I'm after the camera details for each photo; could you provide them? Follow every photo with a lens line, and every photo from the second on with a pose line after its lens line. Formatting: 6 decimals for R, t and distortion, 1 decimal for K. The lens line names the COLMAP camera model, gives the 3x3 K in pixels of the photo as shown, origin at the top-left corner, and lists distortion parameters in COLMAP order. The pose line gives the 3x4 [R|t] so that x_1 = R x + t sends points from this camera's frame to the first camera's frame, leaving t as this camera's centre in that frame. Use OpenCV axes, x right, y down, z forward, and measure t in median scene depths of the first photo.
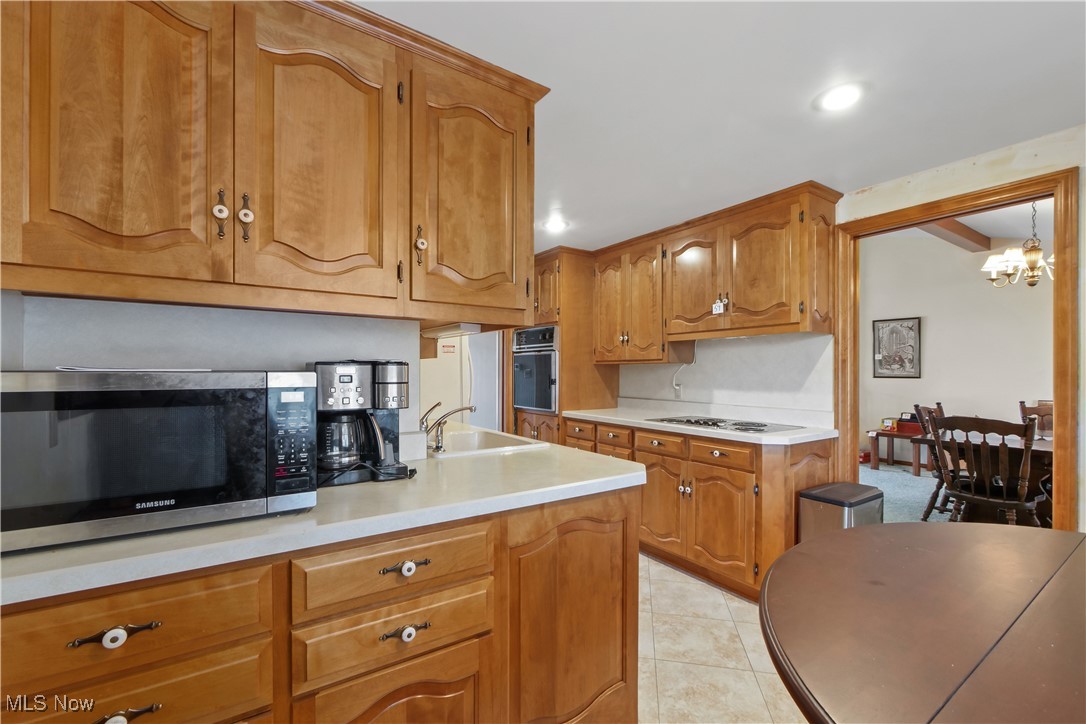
lens RADIAL K [[471.3, 0, 546.0], [0, 471.3, 369.3], [0, 0, 1]] dist [-0.000957, -0.000077]
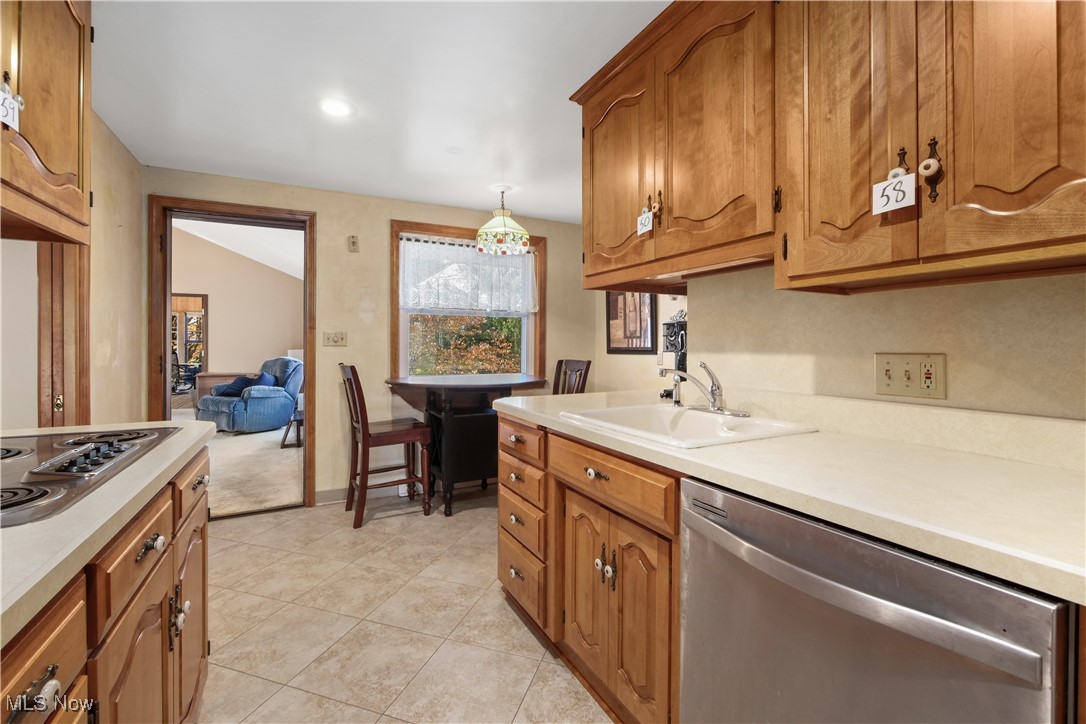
lens RADIAL K [[462.3, 0, 538.1], [0, 462.3, 346.0], [0, 0, 1]] dist [-0.002124, -0.000251]
pose [[-0.992006, -0.003850, 0.126136, -0.079527], [-0.003270, 0.999983, 0.004799, 0.056133], [-0.126152, 0.004348, -0.992001, 2.561704]]
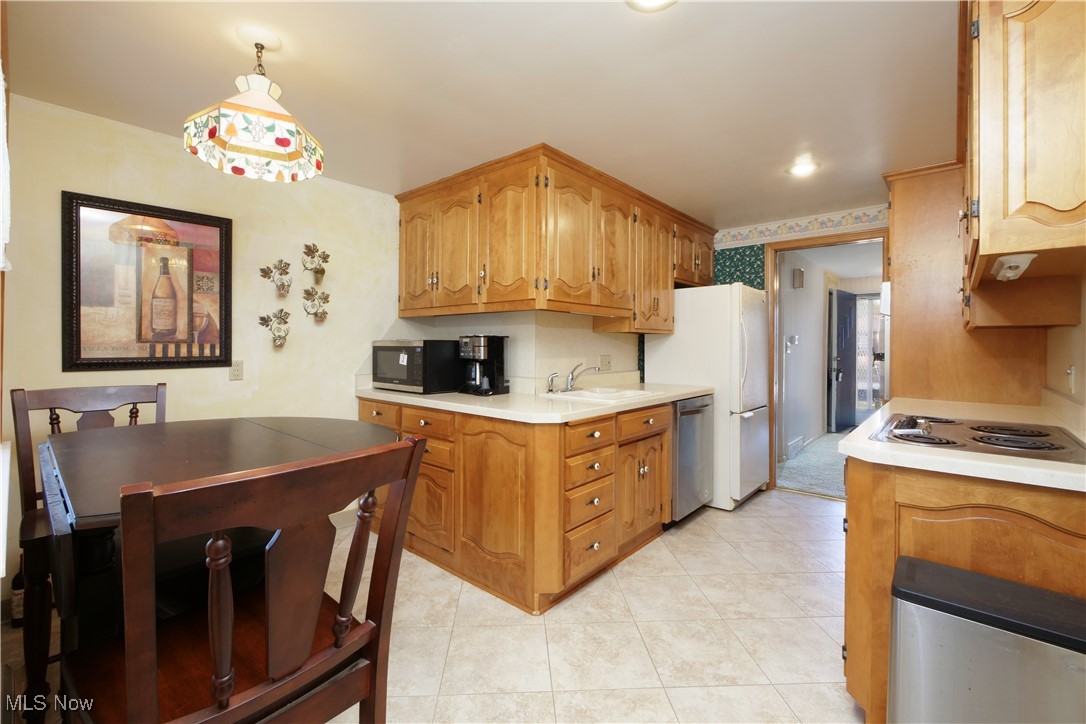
lens RADIAL K [[462.3, 0, 538.1], [0, 462.3, 346.0], [0, 0, 1]] dist [-0.002124, -0.000251]
pose [[0.241912, -0.000967, -0.970298, 1.582570], [-0.007451, 0.999968, -0.002854, 0.031312], [0.970270, 0.007921, 0.241897, 0.752897]]
